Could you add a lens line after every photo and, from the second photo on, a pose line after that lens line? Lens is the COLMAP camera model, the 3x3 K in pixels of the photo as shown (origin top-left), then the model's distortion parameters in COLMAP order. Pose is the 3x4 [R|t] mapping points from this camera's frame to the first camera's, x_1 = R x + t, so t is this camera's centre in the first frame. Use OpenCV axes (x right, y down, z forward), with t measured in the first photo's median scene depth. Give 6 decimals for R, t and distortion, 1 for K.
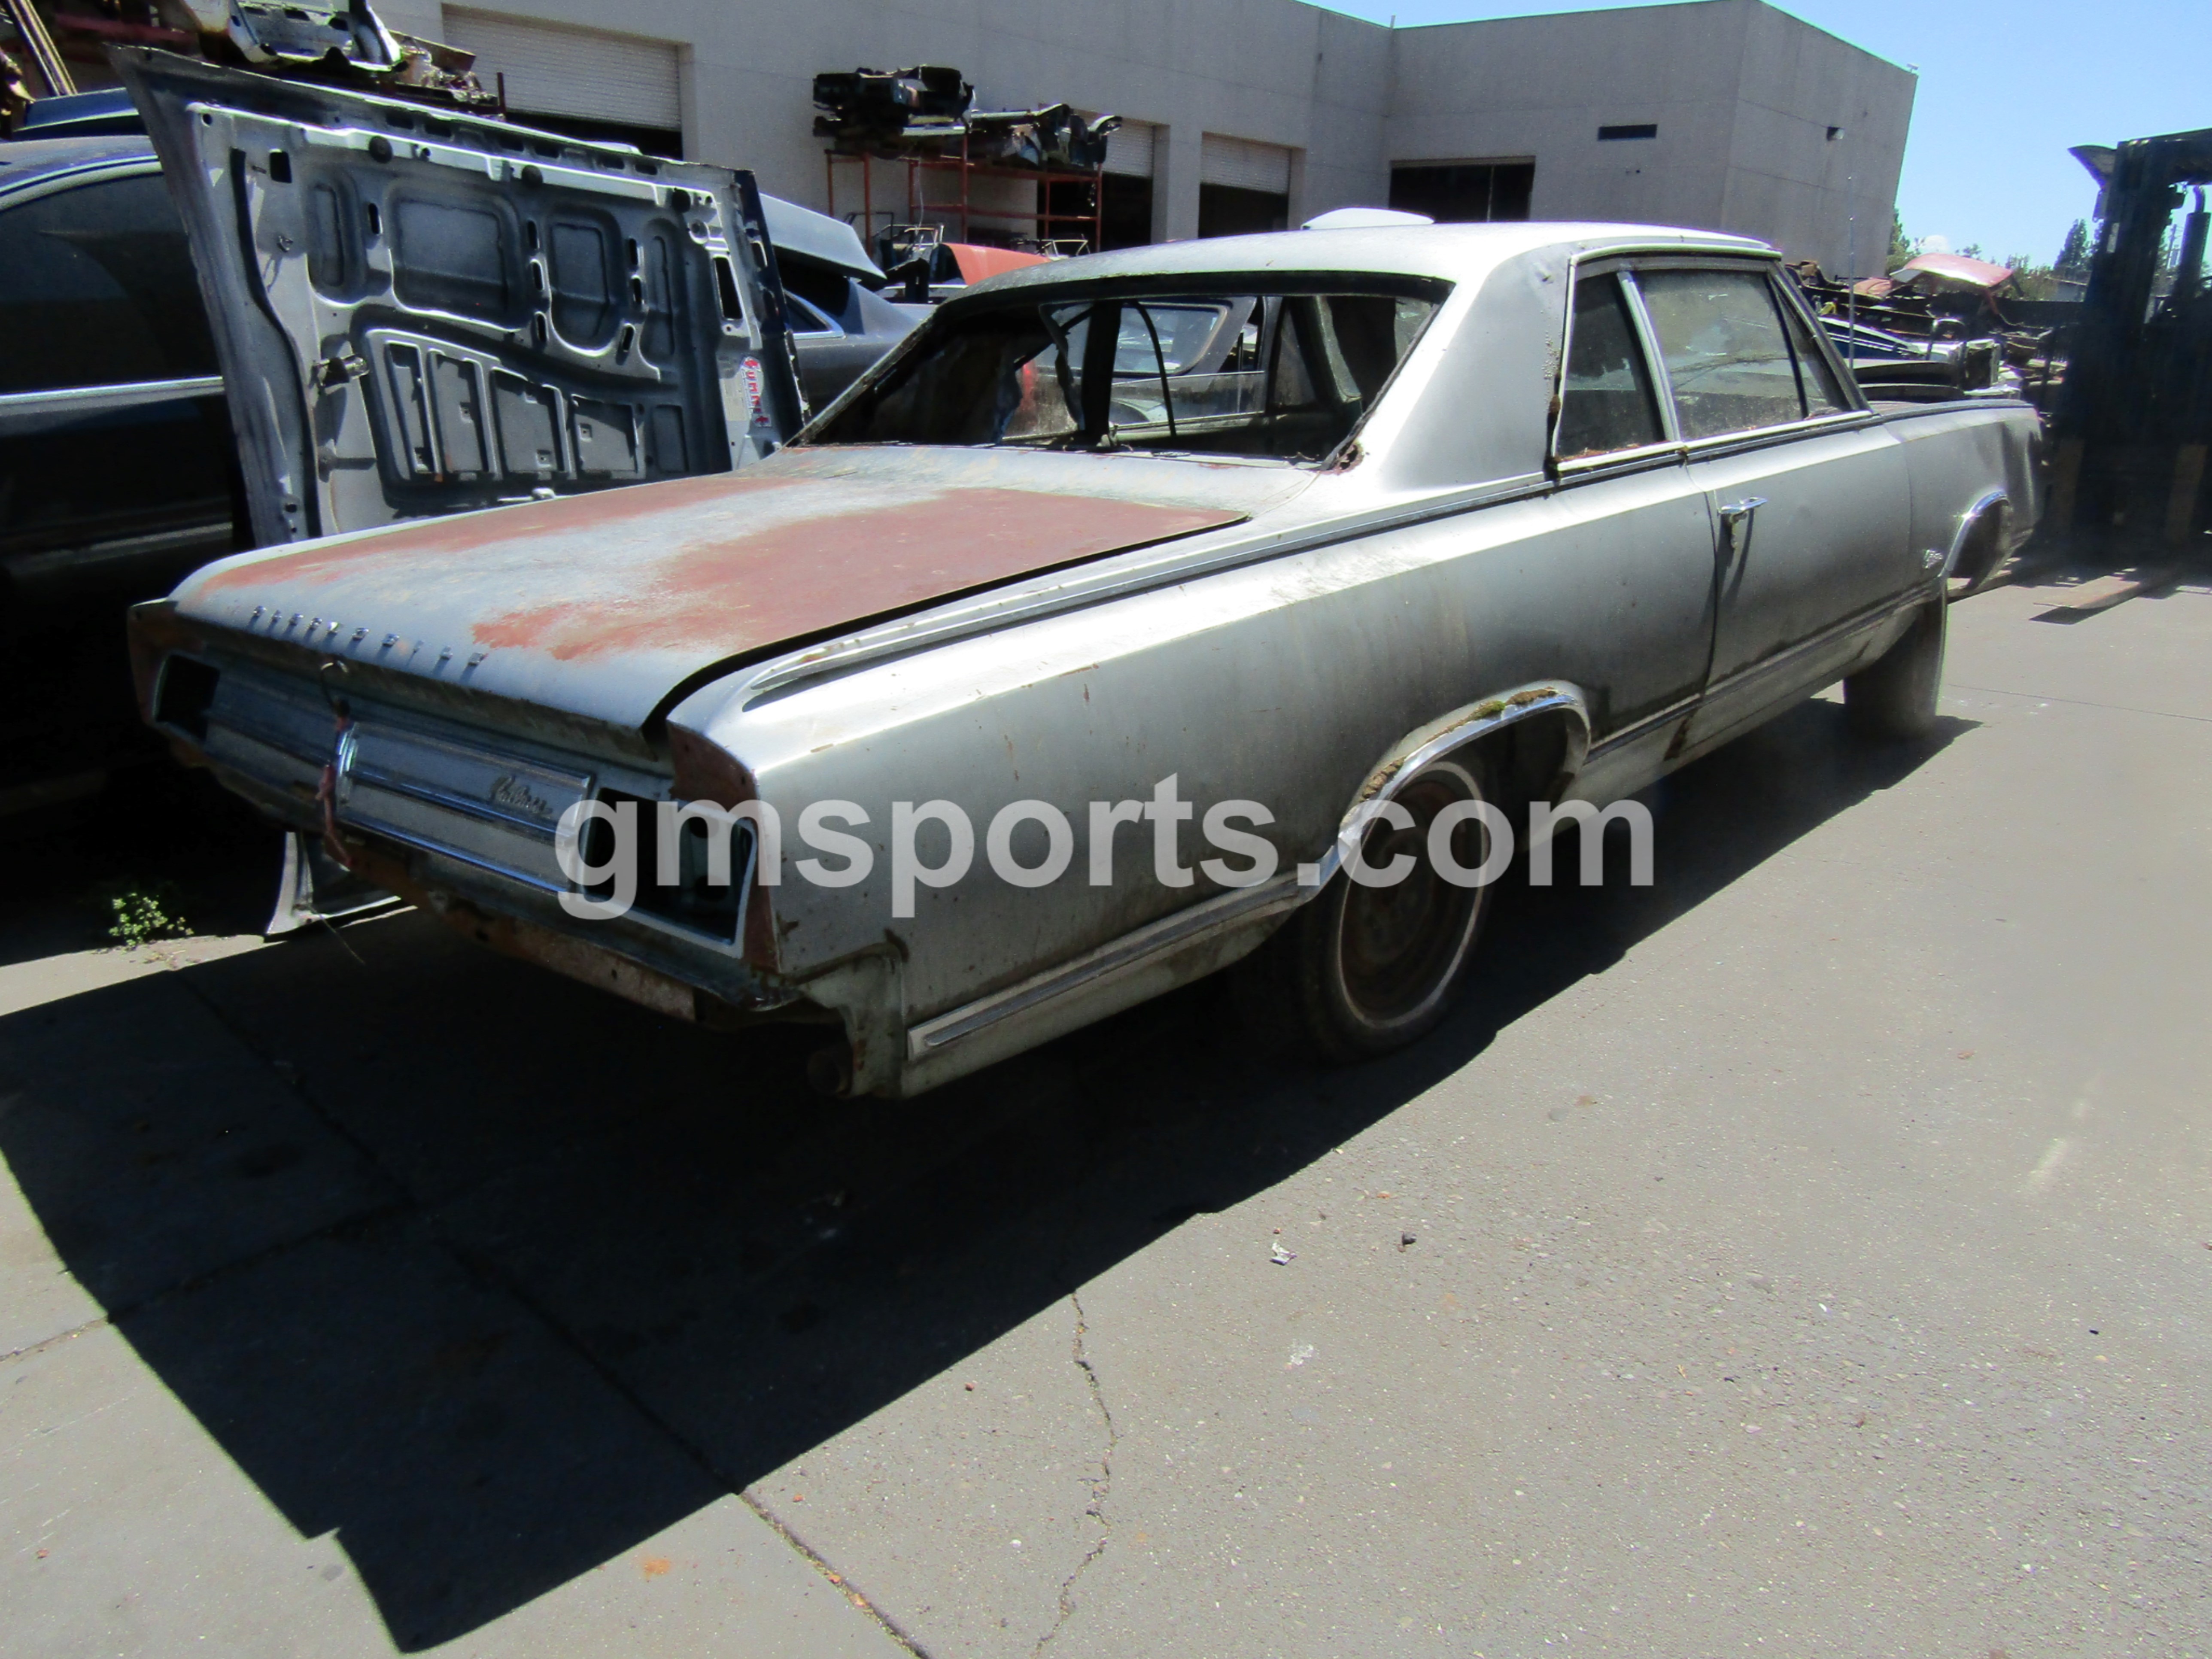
lens RADIAL K [[1597.5, 0, 1106.0], [0, 1597.5, 829.5], [0, 0, 1]] dist [0.010026, -0.000757]
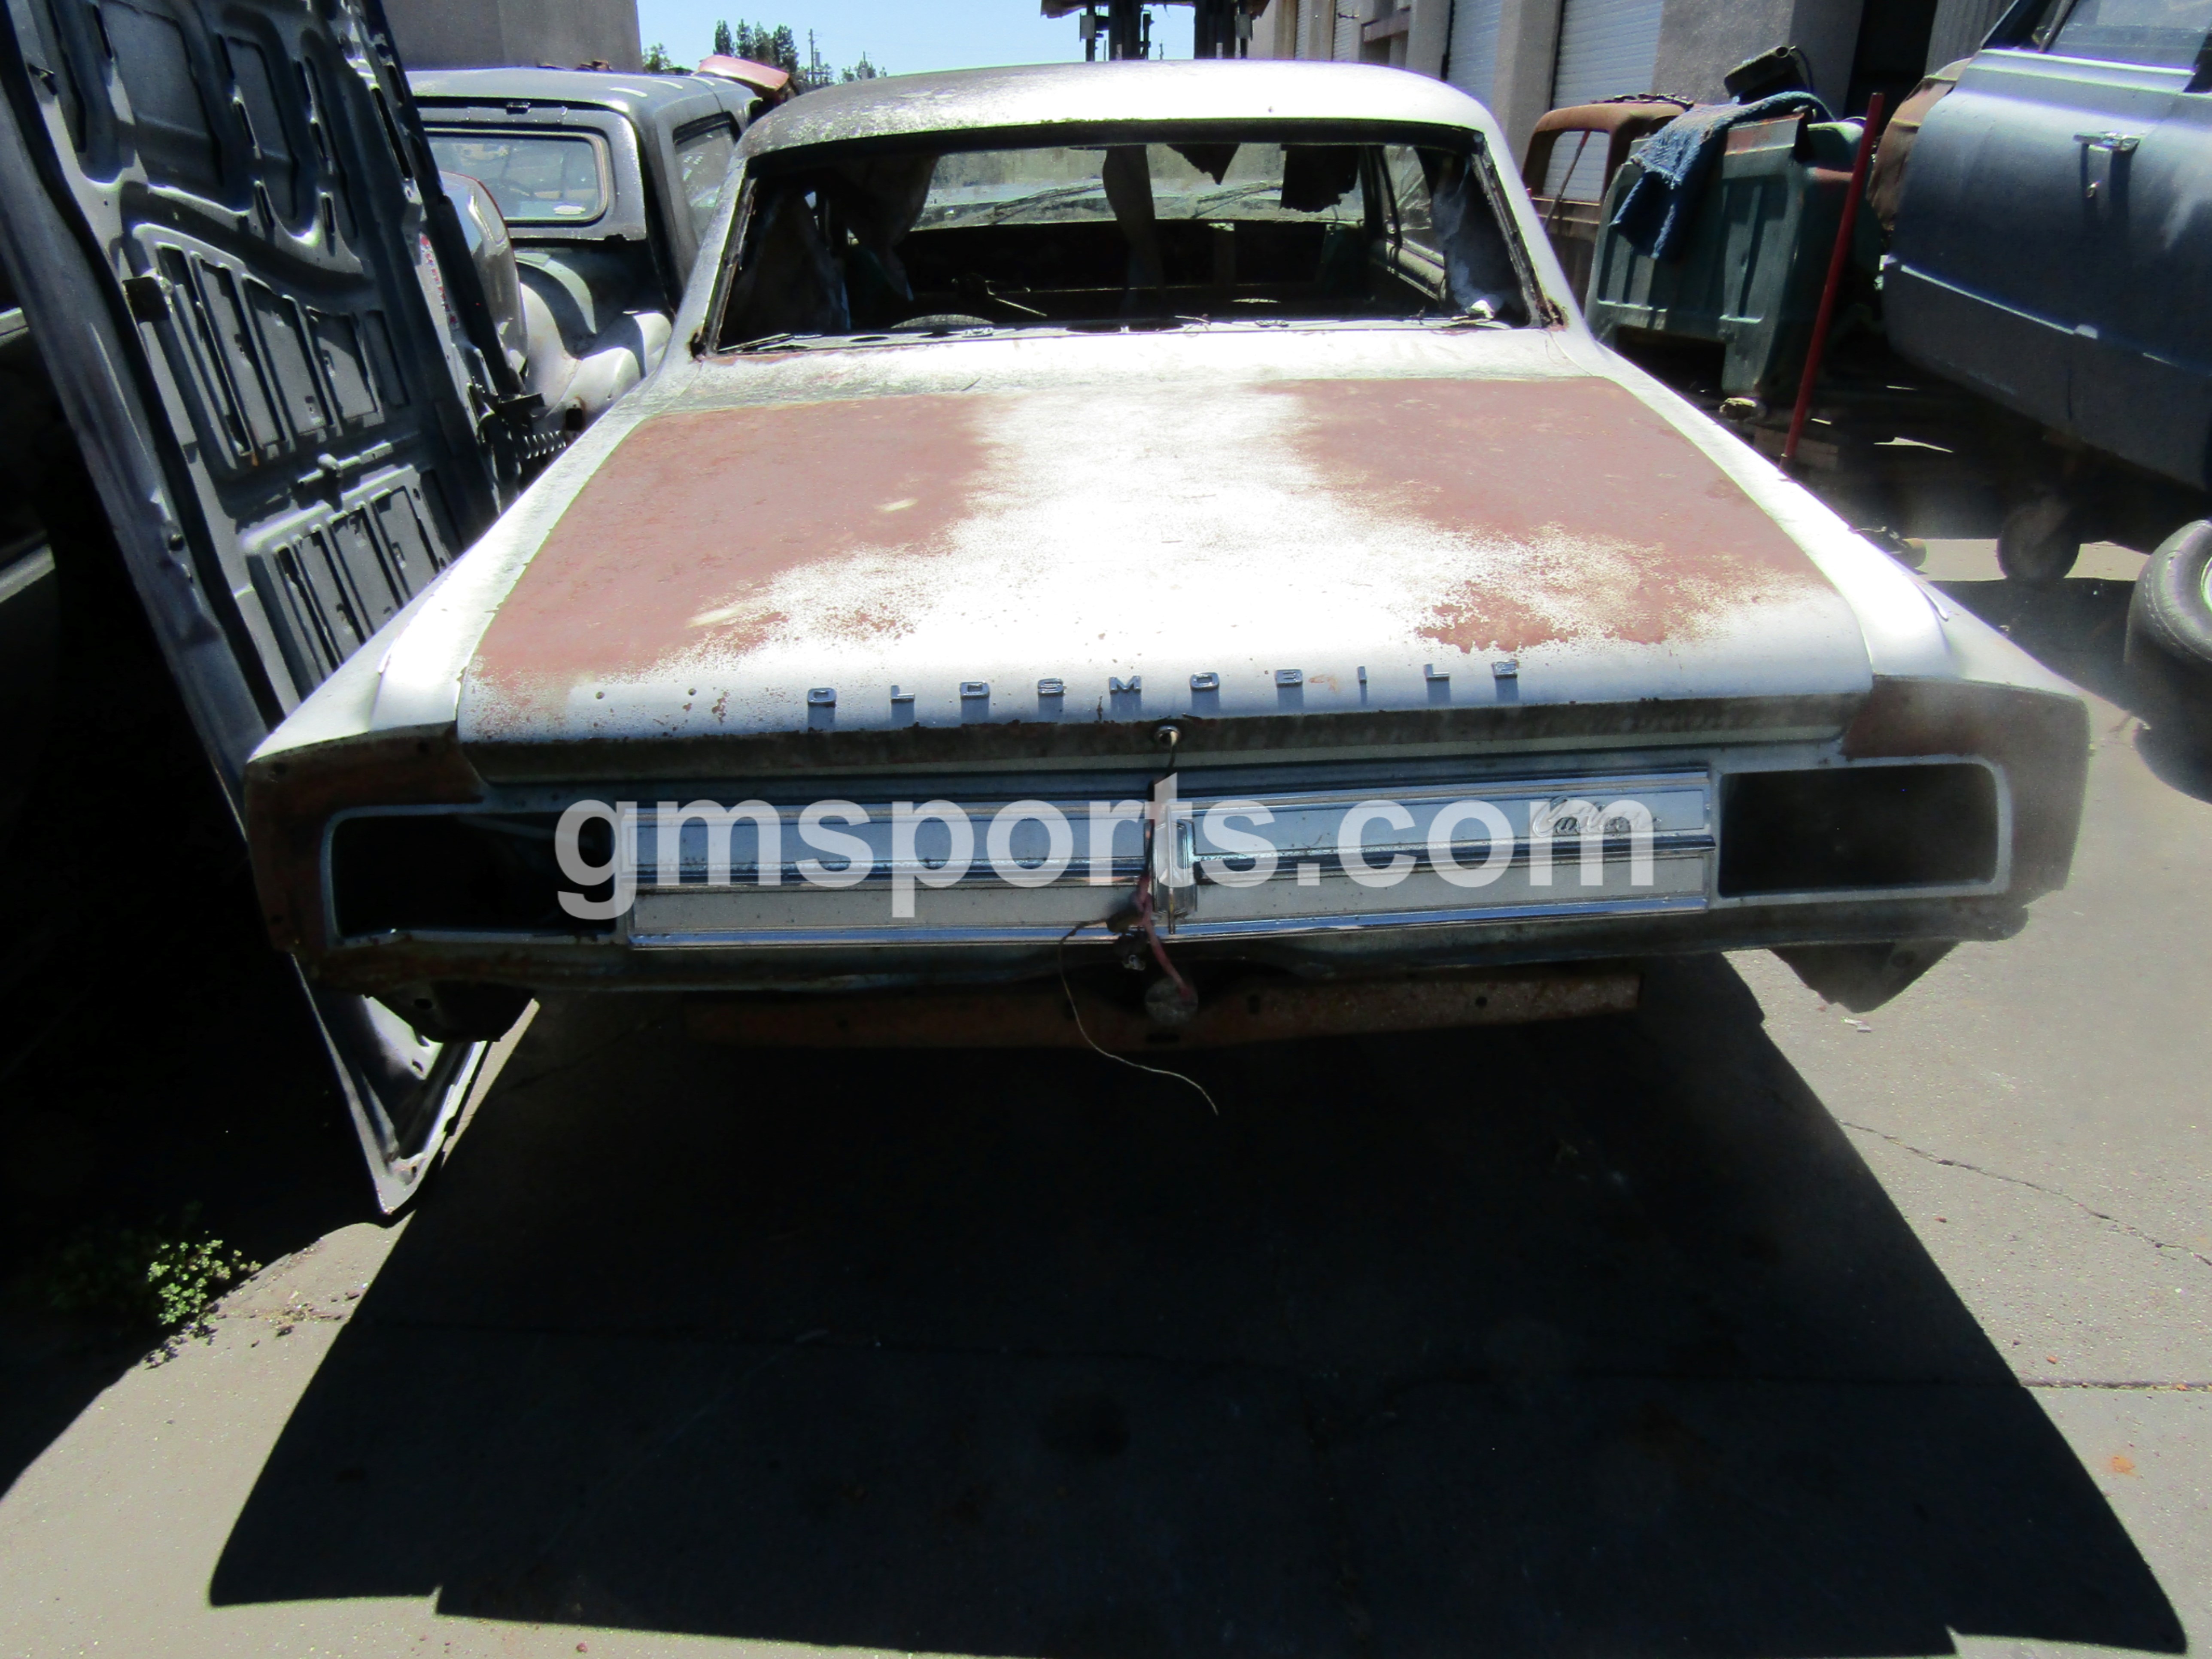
lens RADIAL K [[1578.7, 0, 1106.0], [0, 1578.7, 829.5], [0, 0, 1]] dist [-0.006557, 0.001442]
pose [[0.728517, -0.286551, 0.622215, -0.590823], [0.212310, 0.958030, 0.192623, -0.126174], [-0.651297, -0.008226, 0.758779, 0.302492]]
